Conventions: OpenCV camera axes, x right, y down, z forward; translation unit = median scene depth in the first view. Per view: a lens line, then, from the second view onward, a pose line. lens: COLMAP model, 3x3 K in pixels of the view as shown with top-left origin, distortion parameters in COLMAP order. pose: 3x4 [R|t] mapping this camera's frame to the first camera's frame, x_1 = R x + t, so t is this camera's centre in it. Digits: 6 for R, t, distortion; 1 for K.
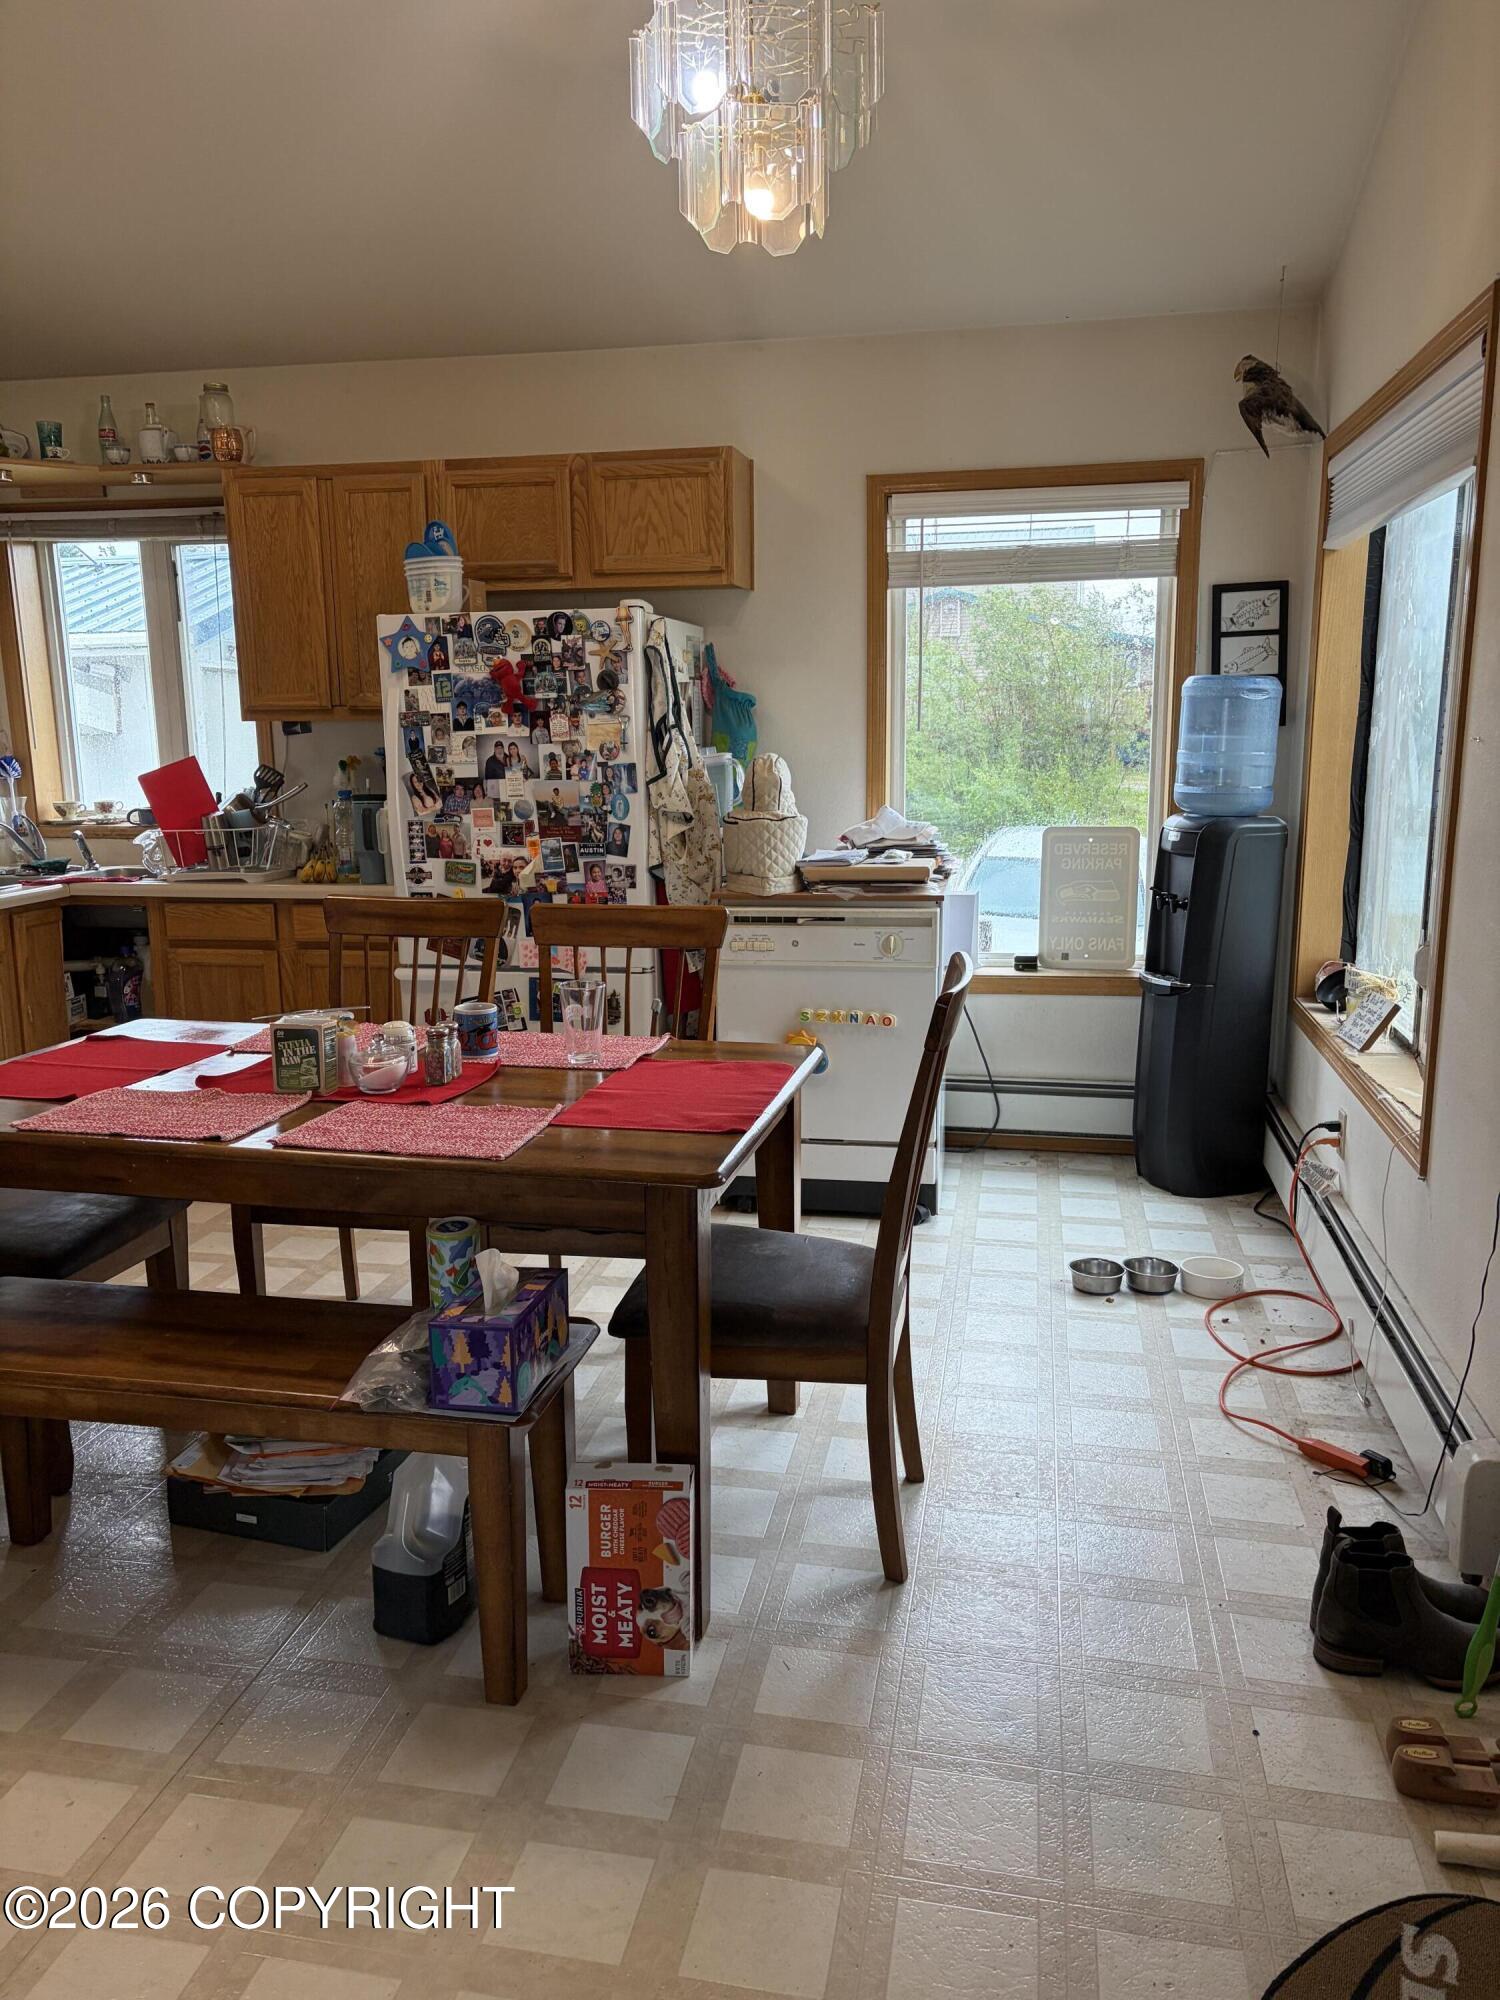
lens RADIAL K [[1466.3, 0, 752.1], [0, 1466.3, 1026.9], [0, 0, 1]] dist [0.066492, -0.136658]
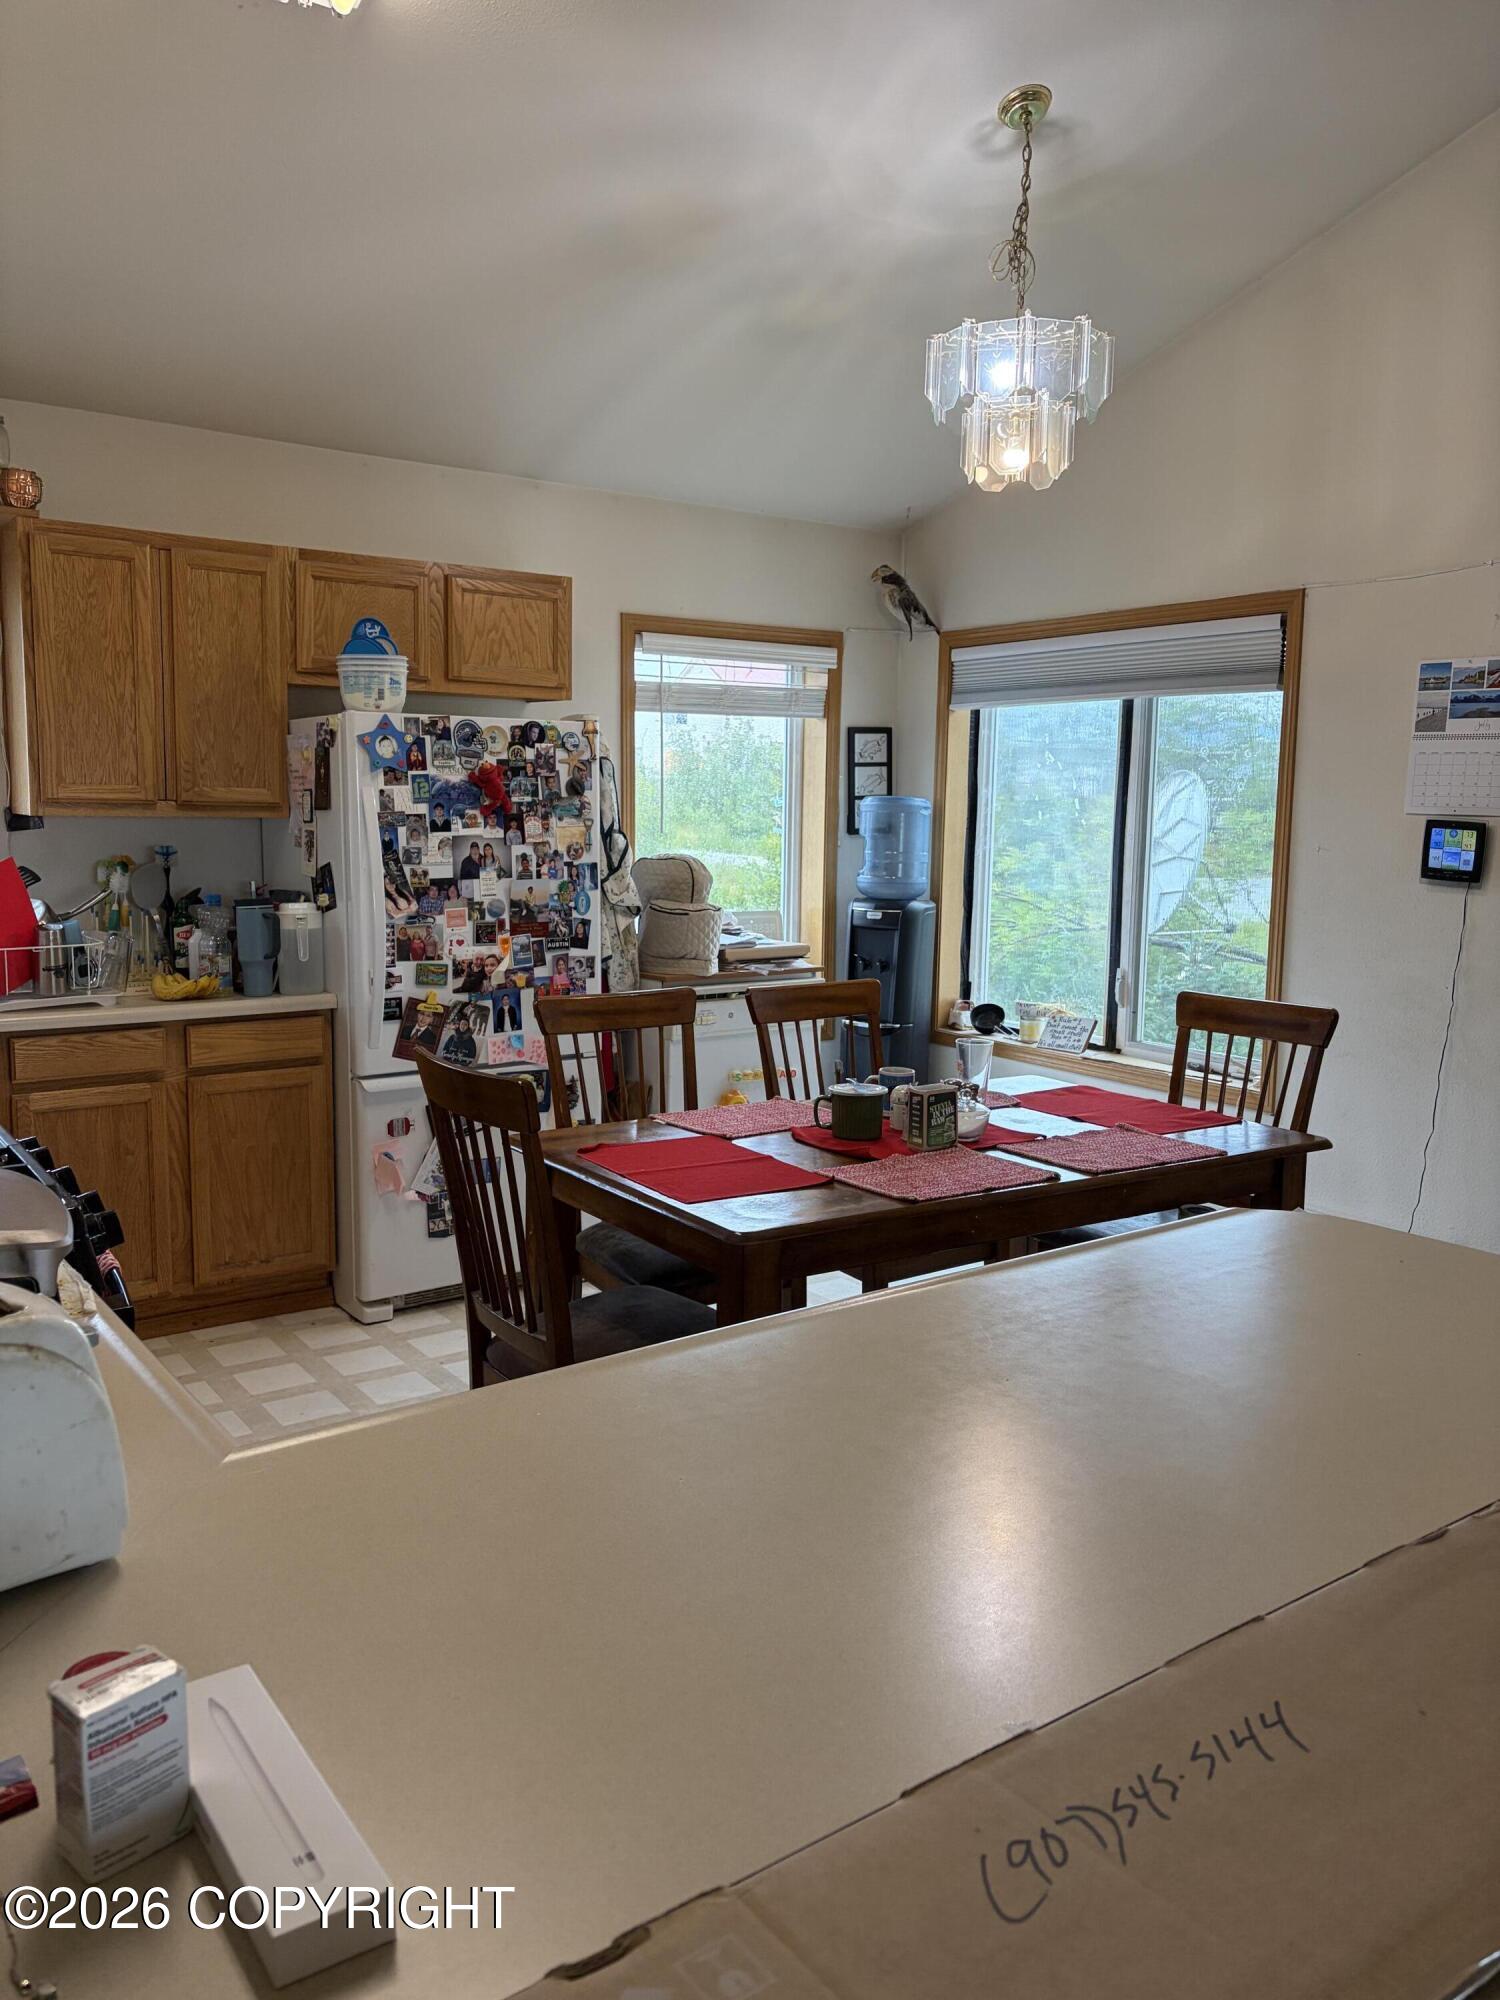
lens RADIAL K [[1517.1, 0, 744.1], [0, 1517.1, 1005.4], [0, 0, 1]] dist [0.004506, -0.010631]
pose [[0.684727, -0.075334, 0.724896, -0.804634], [0.125605, 0.991958, -0.015557, -0.043425], [-0.717894, 0.101703, 0.688683, 0.161726]]
